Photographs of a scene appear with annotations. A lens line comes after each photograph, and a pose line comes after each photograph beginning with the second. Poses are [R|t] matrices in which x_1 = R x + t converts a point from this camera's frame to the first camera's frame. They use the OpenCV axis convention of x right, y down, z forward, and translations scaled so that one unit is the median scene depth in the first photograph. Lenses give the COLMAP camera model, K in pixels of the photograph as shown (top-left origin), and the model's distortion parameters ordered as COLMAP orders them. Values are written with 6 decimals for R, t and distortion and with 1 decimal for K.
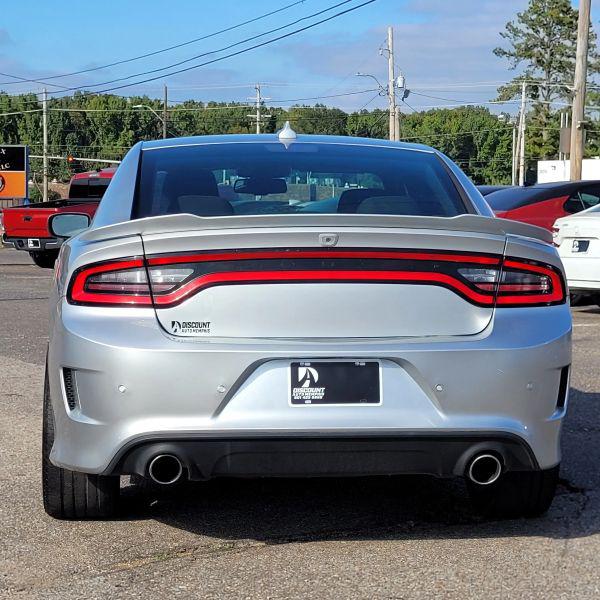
lens RADIAL K [[1610.1, 0, 300.0], [0, 1610.1, 300.0], [0, 0, 1]] dist [0.080652, -0.331242]
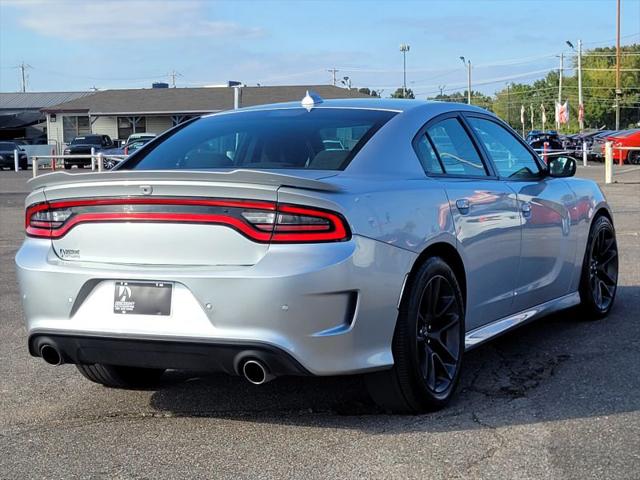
lens RADIAL K [[1242.8, 0, 320.0], [0, 1242.8, 240.0], [0, 0, 1]] dist [0.047663, -0.115712]
pose [[0.862732, 0.019418, -0.505288, 0.652693], [-0.006271, 0.999596, 0.027706, -0.025492], [0.505622, -0.020734, 0.862506, 0.192369]]
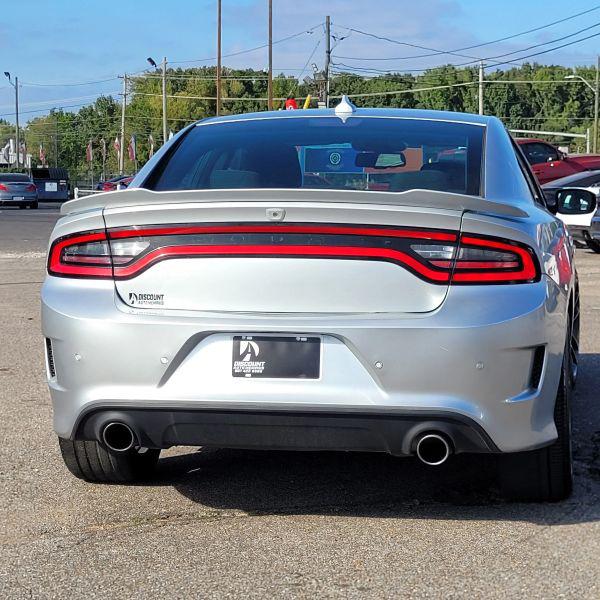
lens RADIAL K [[1610.1, 0, 300.0], [0, 1610.1, 300.0], [0, 0, 1]] dist [0.080652, -0.331242]
pose [[0.969835, 0.018537, -0.243055, 0.275790], [-0.014417, 0.999721, 0.018721, -0.003179], [0.243334, -0.014652, 0.969832, 0.030739]]
